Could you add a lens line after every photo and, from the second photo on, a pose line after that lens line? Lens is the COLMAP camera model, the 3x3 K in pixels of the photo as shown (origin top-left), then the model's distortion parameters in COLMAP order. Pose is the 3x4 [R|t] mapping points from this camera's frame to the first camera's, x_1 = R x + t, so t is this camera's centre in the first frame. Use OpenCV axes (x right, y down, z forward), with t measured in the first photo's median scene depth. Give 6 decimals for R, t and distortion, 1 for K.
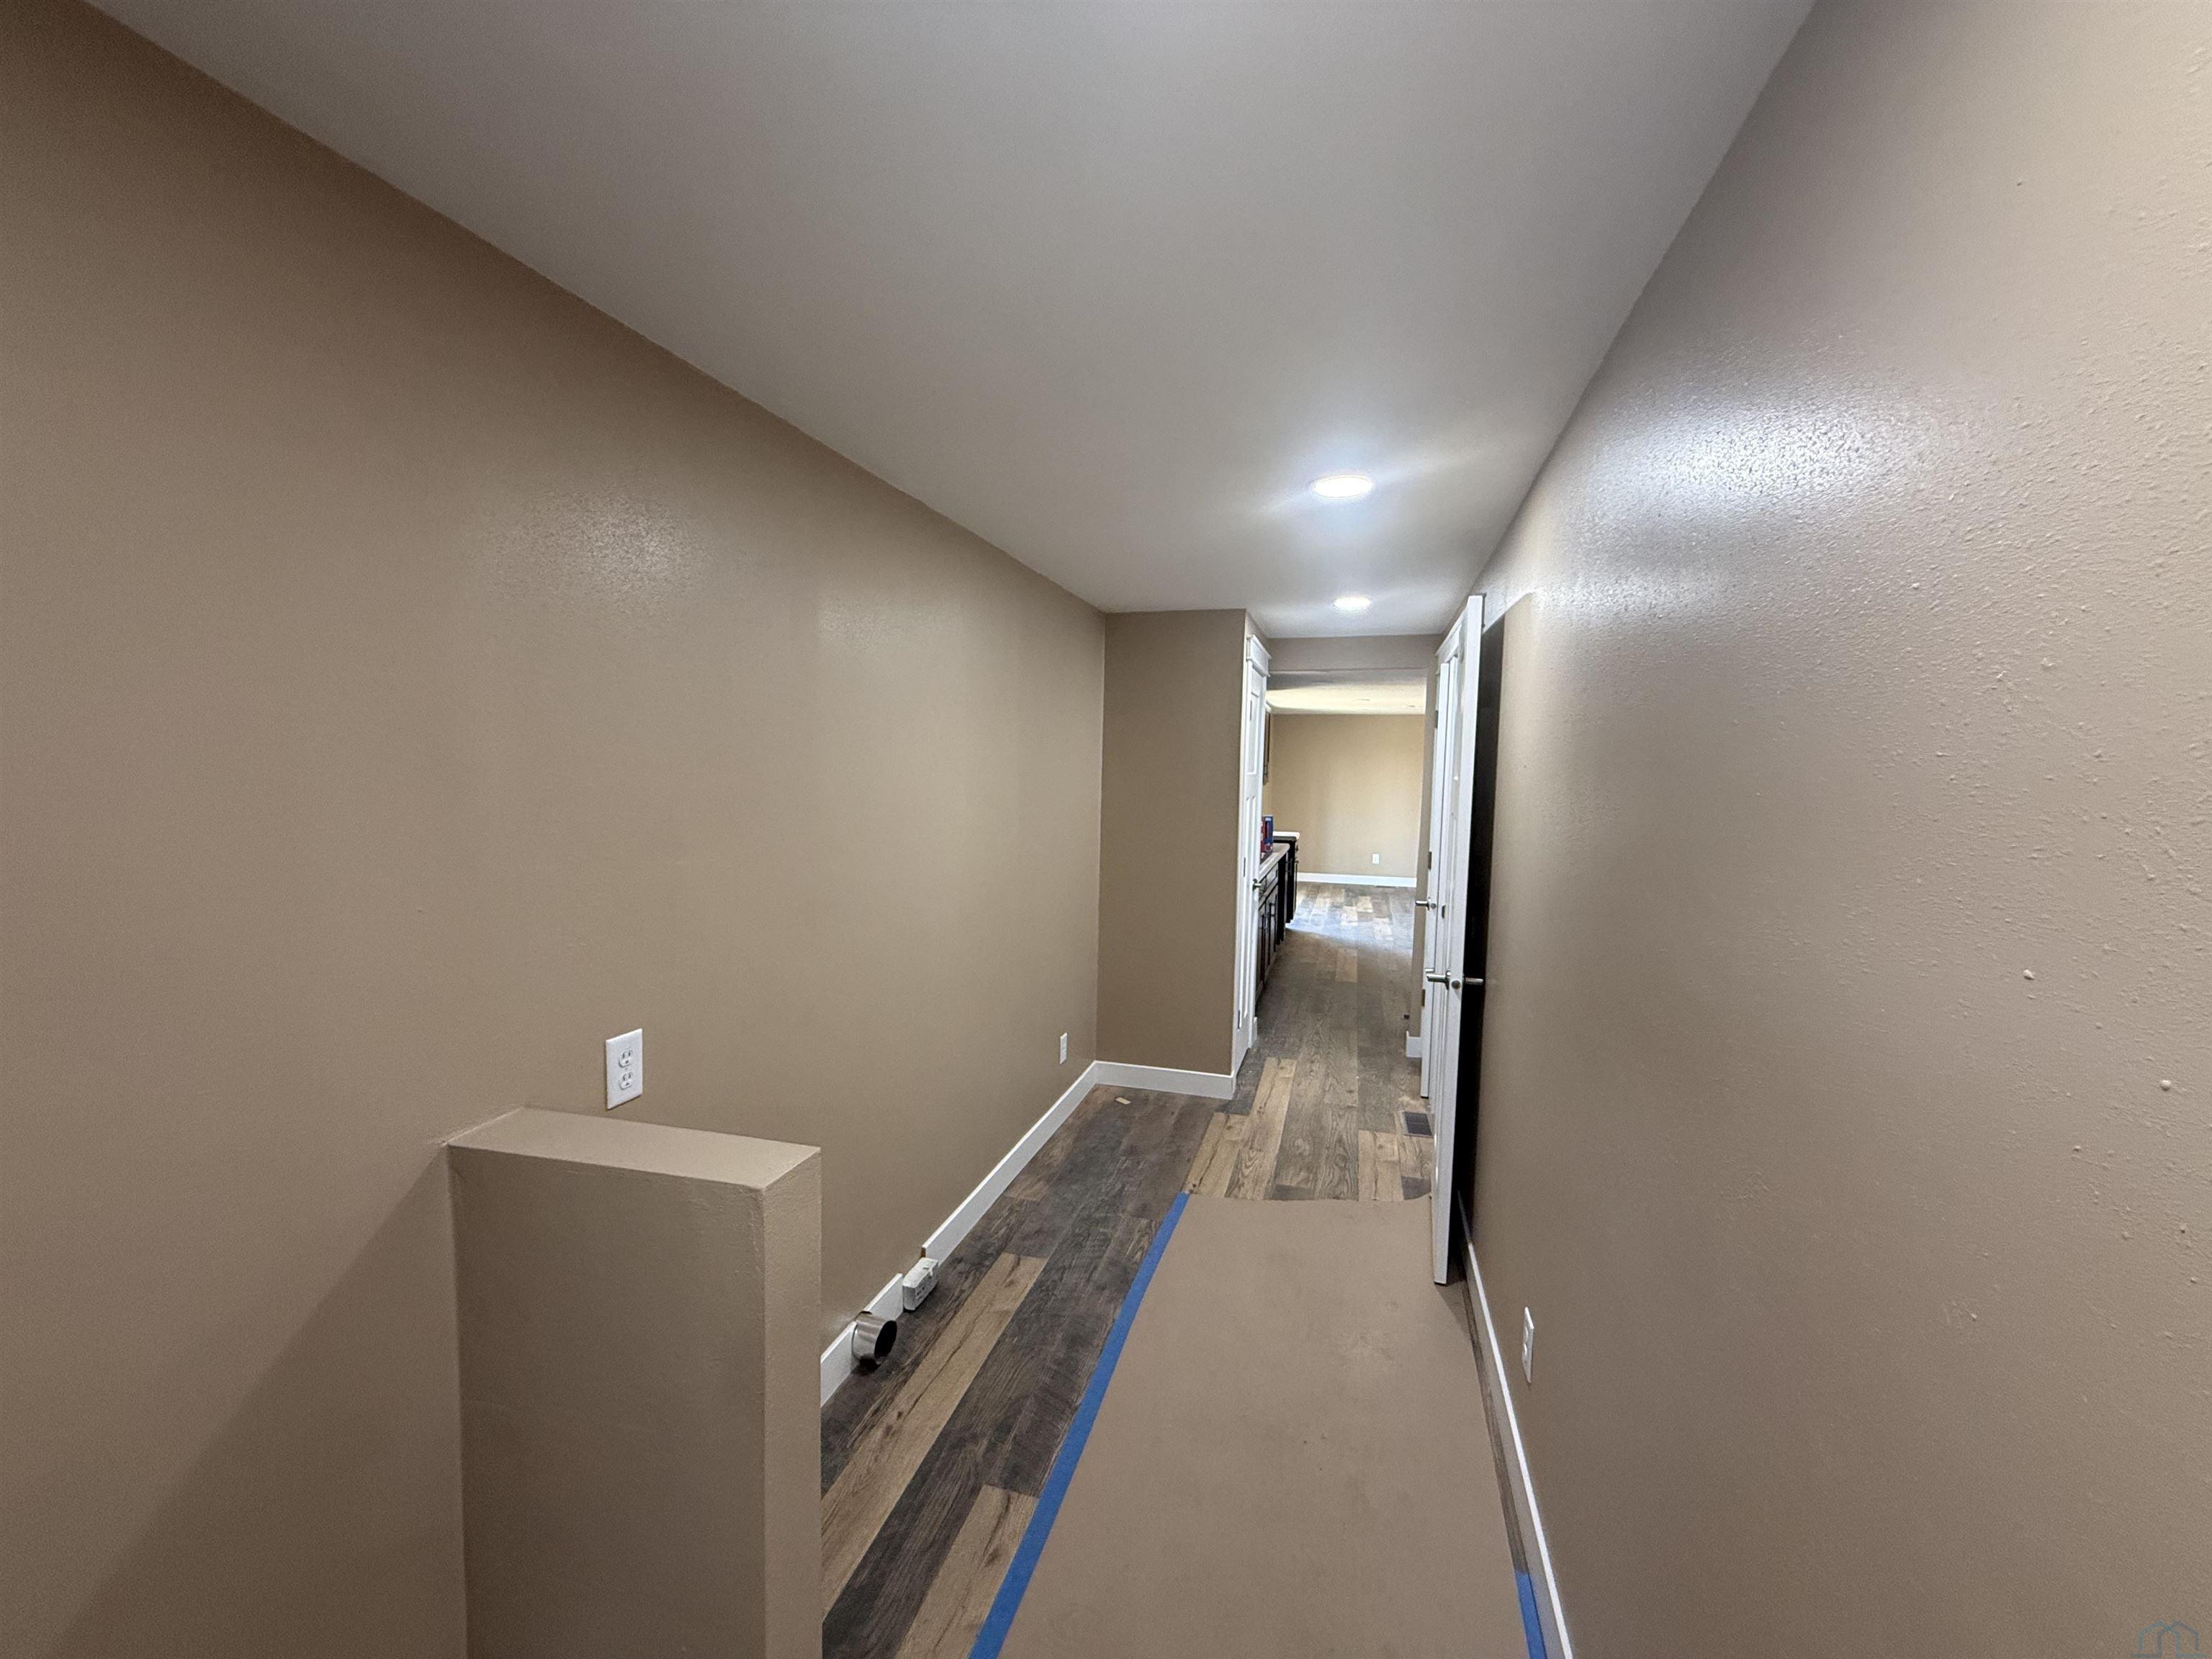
lens RADIAL K [[873.5, 0, 1097.9], [0, 873.5, 833.5], [0, 0, 1]] dist [-0.001418, -0.000234]
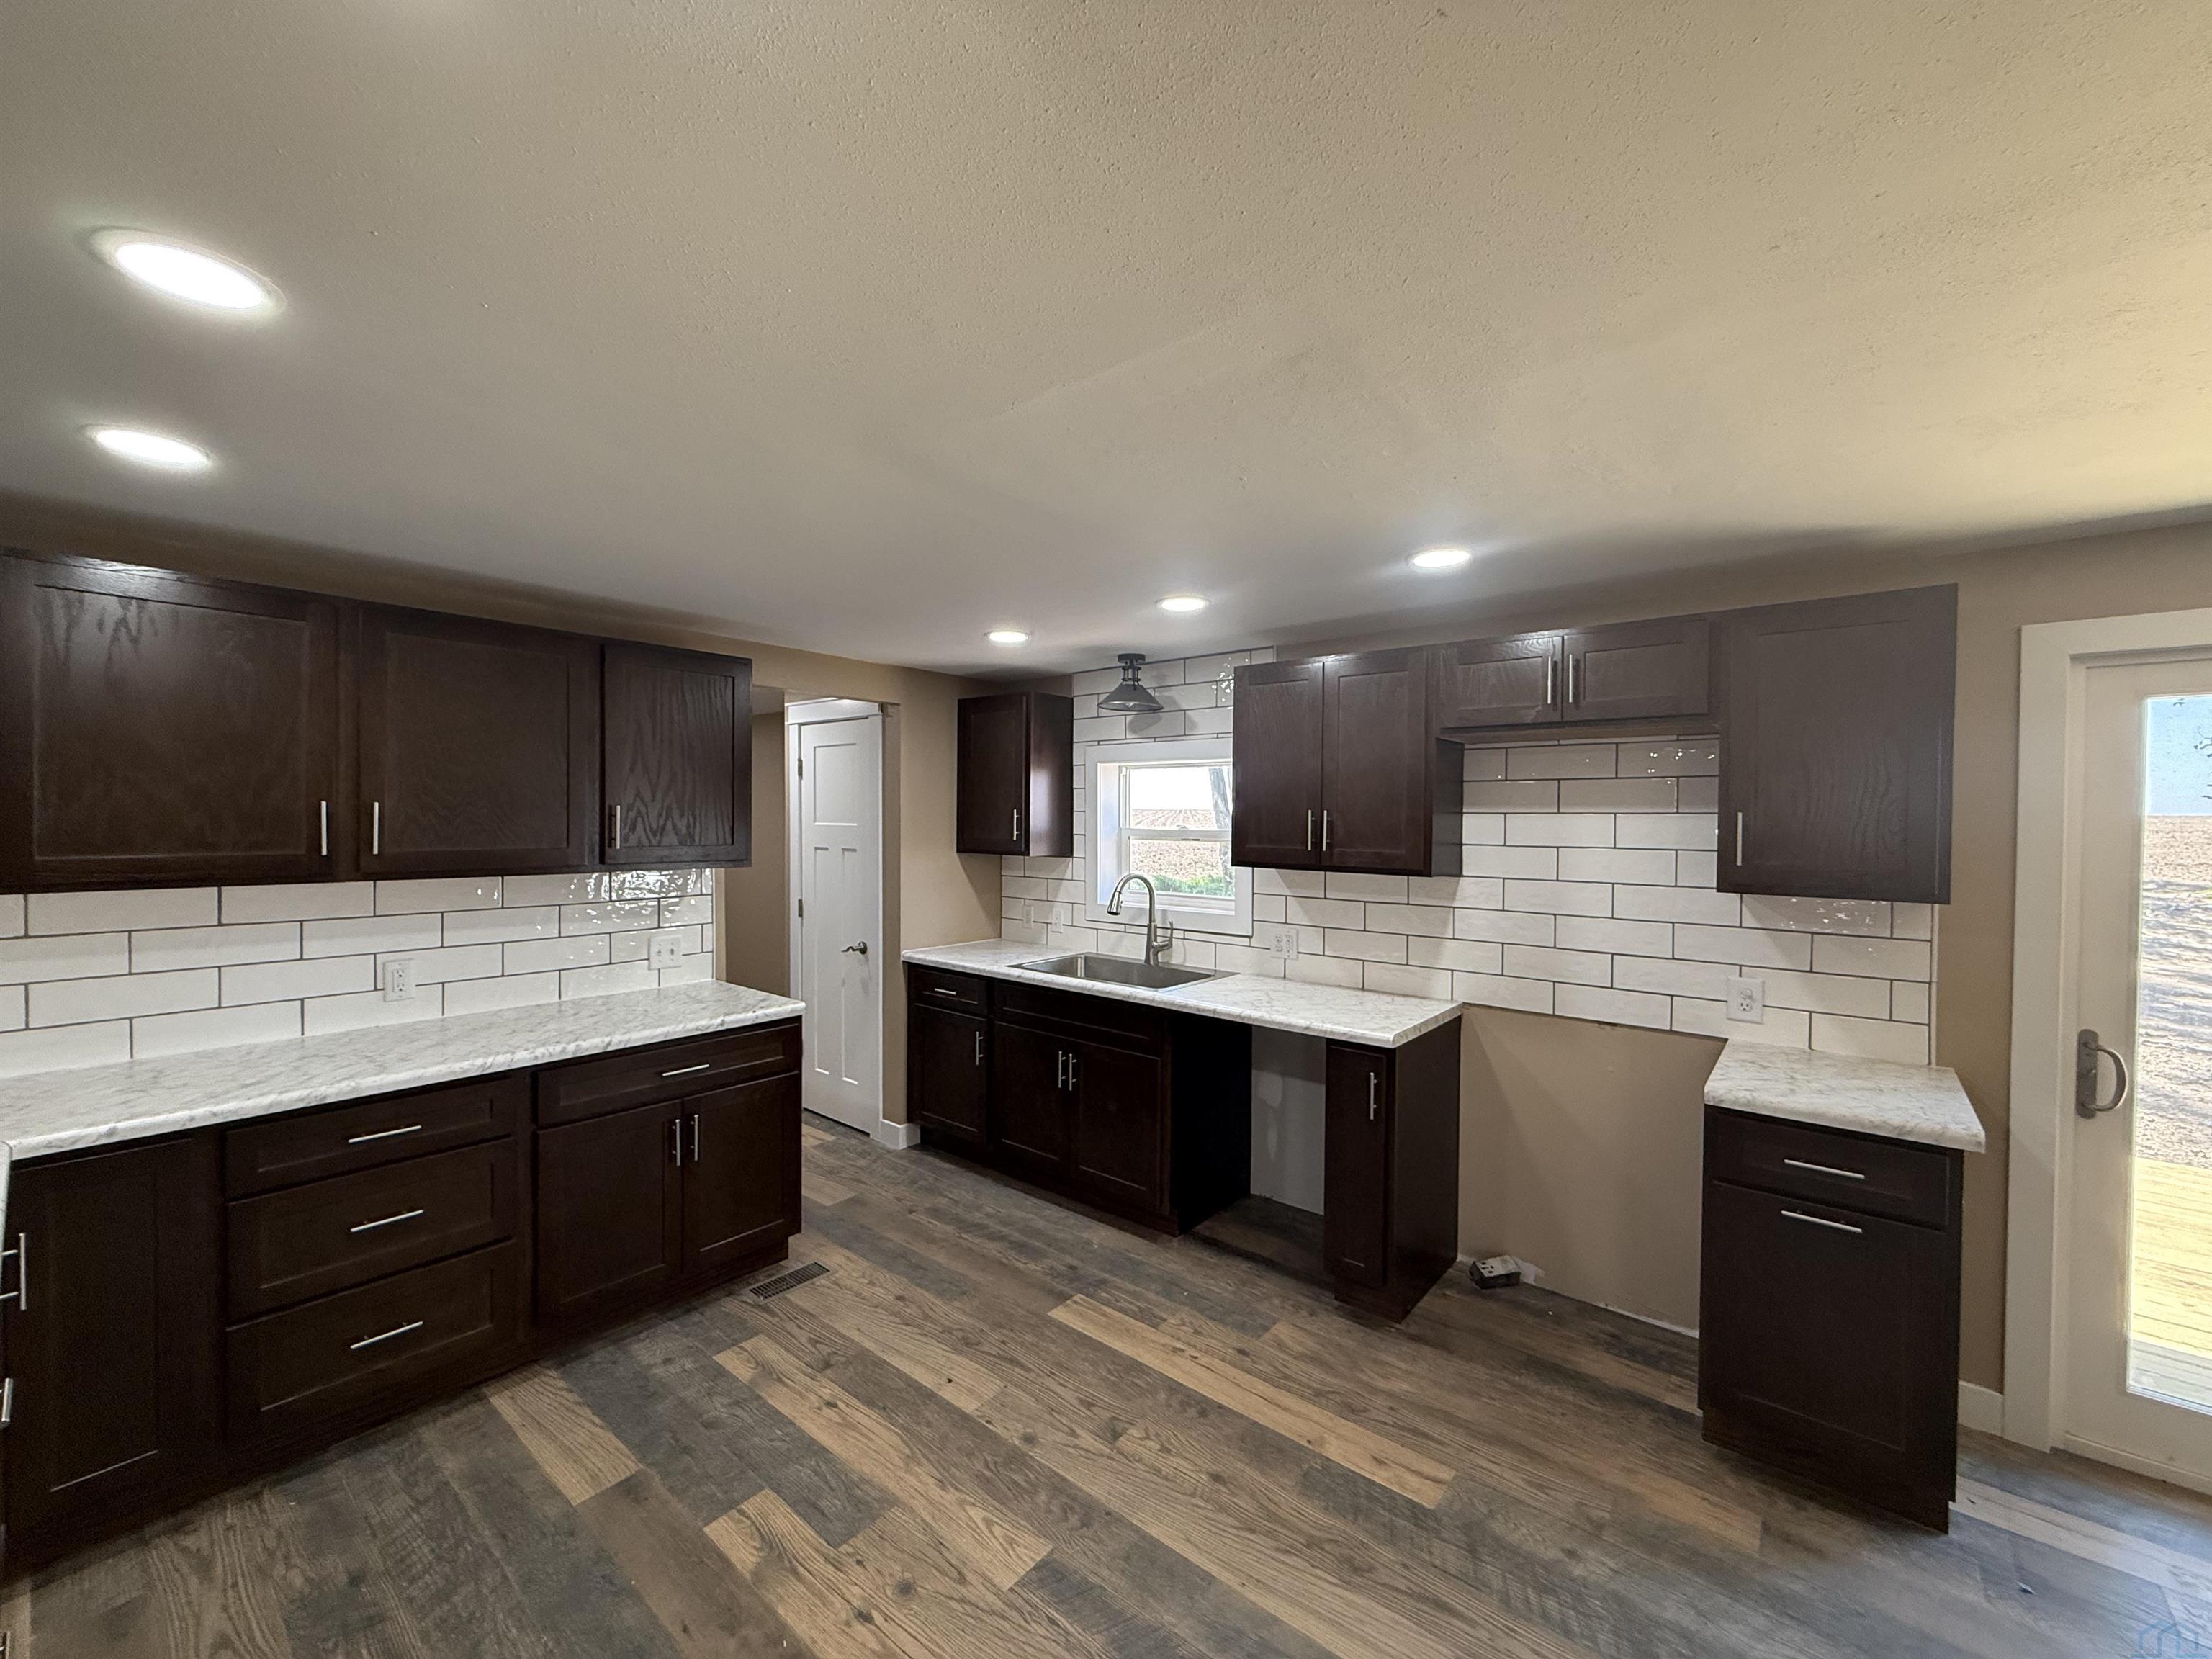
lens RADIAL K [[882.7, 0, 1100.5], [0, 882.7, 828.8], [0, 0, 1]] dist [0.000109, 0.000165]
pose [[-0.395028, 0.010140, -0.918613, 1.049159], [-0.072941, 0.996436, 0.042365, -0.135663], [0.915769, 0.083740, -0.392880, 1.805867]]
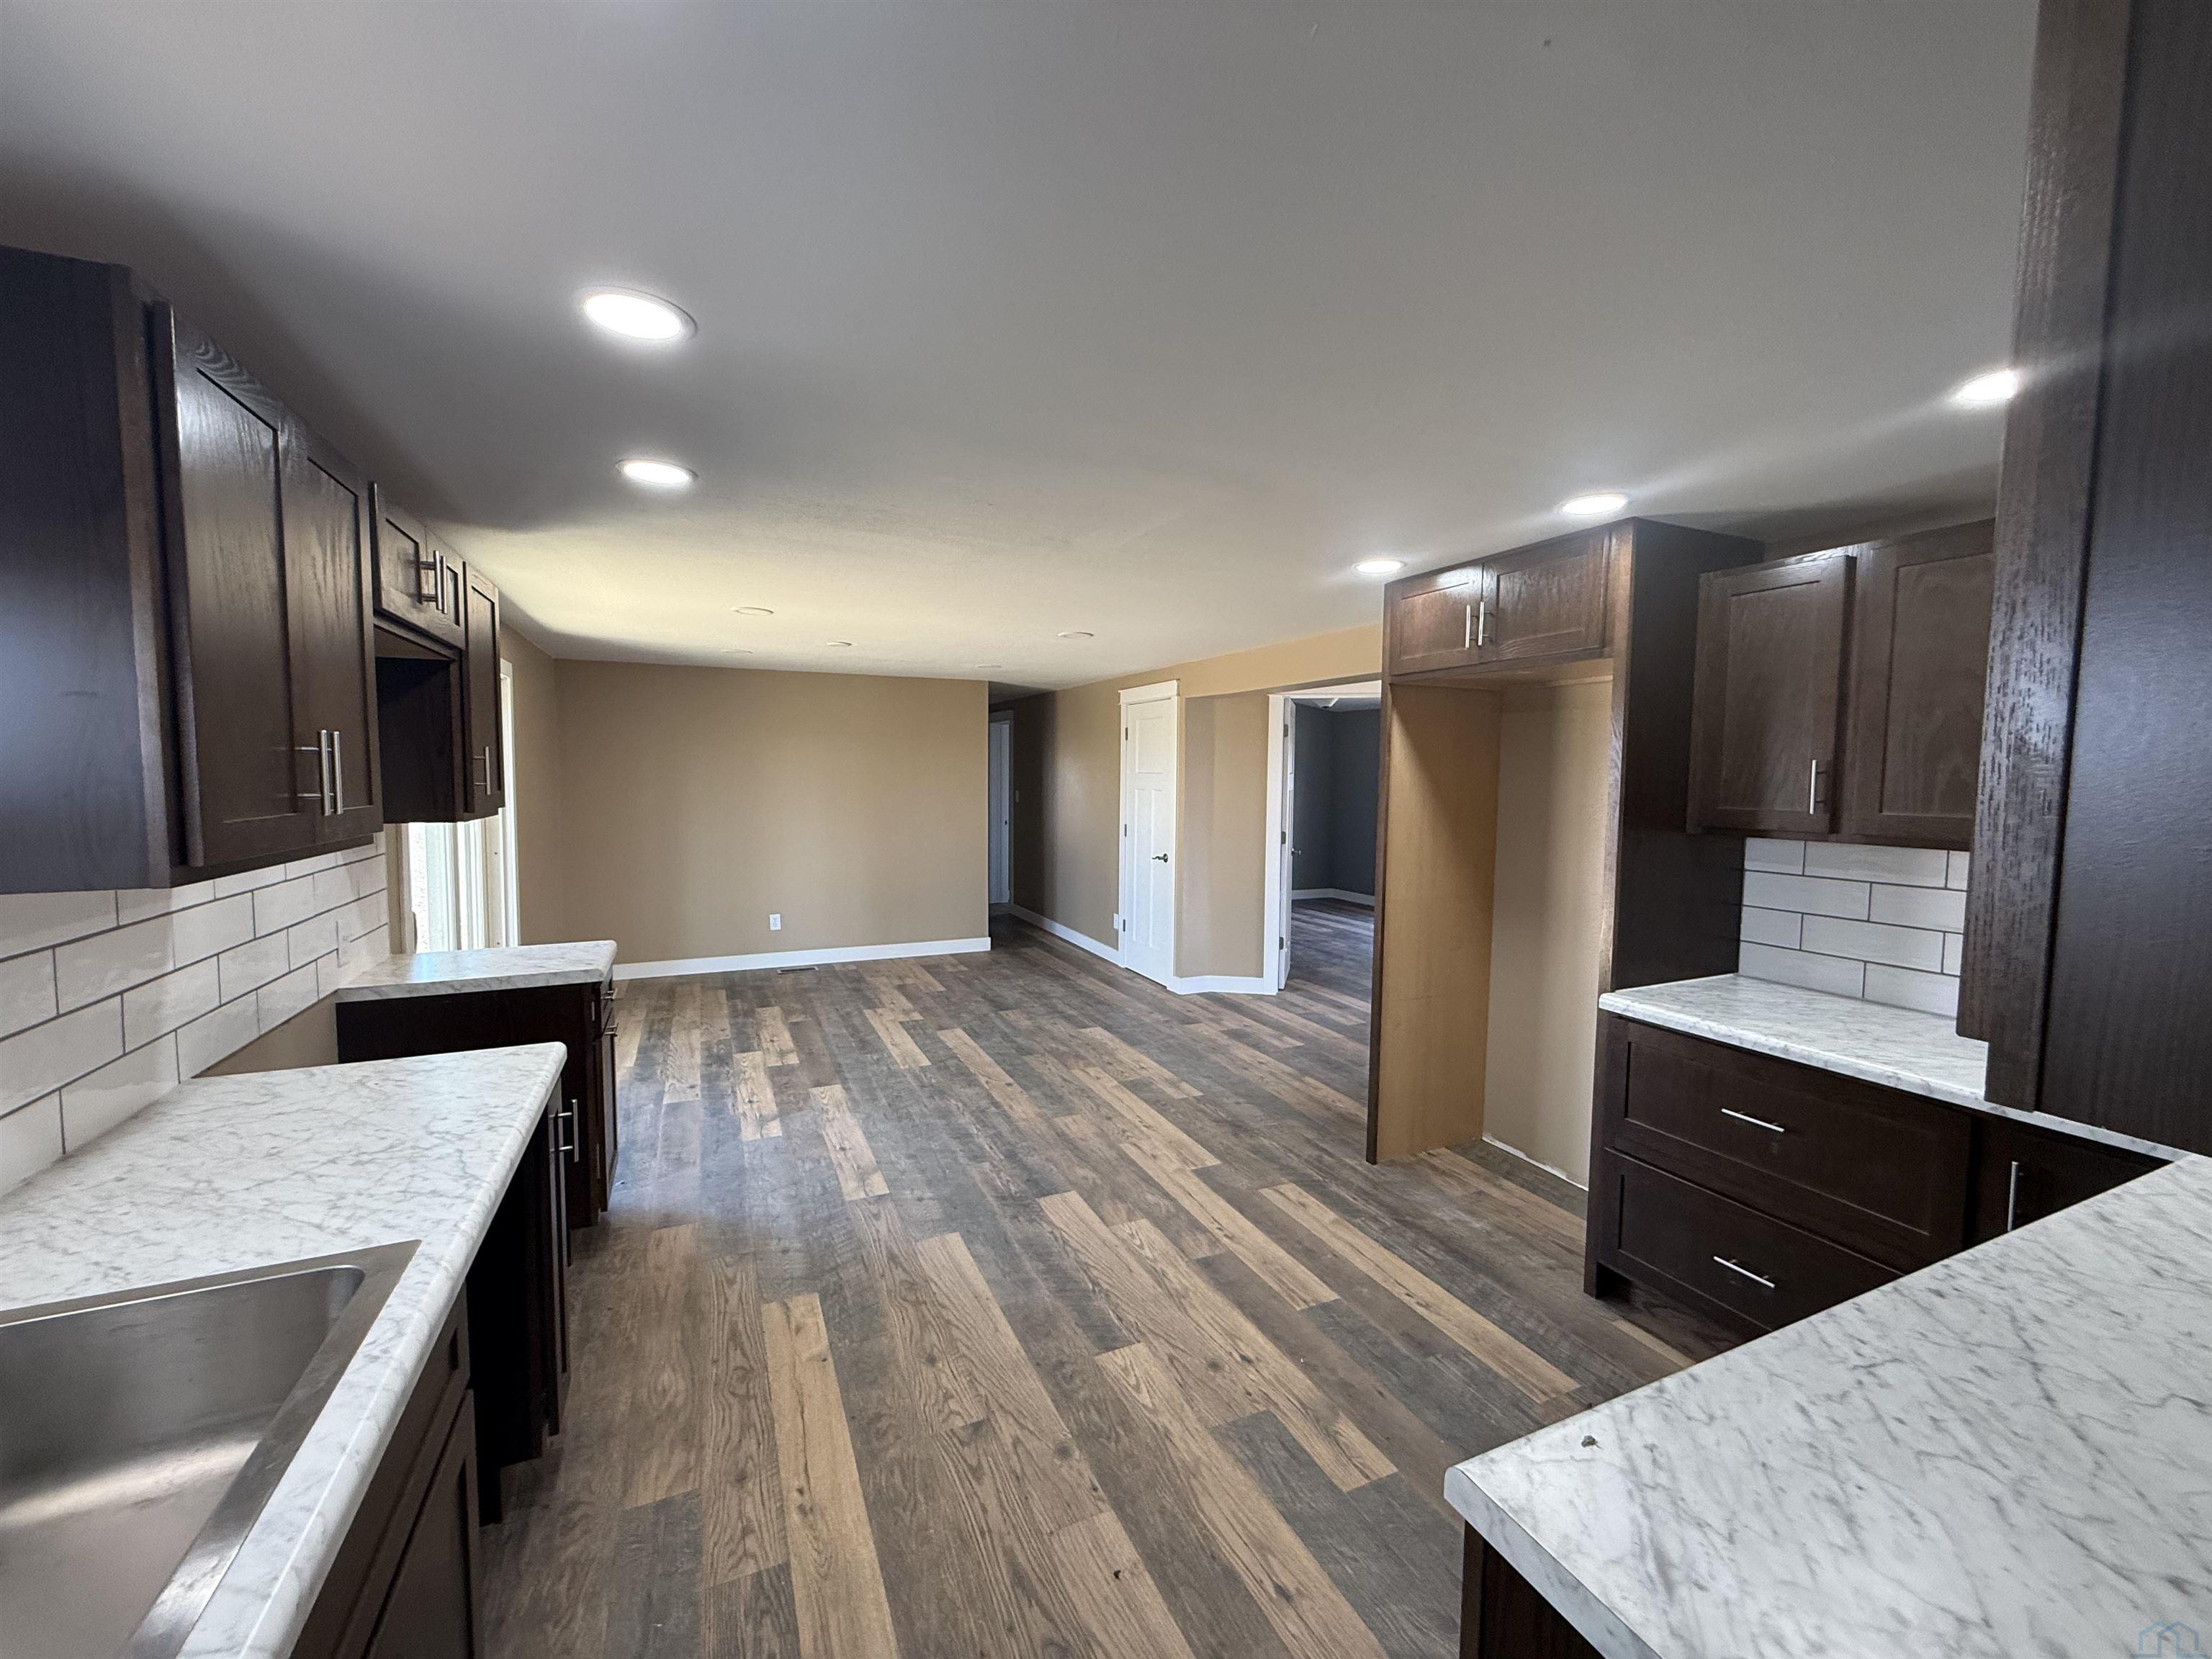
lens RADIAL K [[882.7, 0, 1100.5], [0, 882.7, 828.8], [0, 0, 1]] dist [0.000109, 0.000165]
pose [[0.754936, -0.034395, 0.654896, 0.292741], [0.035781, 0.999296, 0.011235, -0.086572], [-0.654822, 0.014951, 0.755636, 1.206411]]
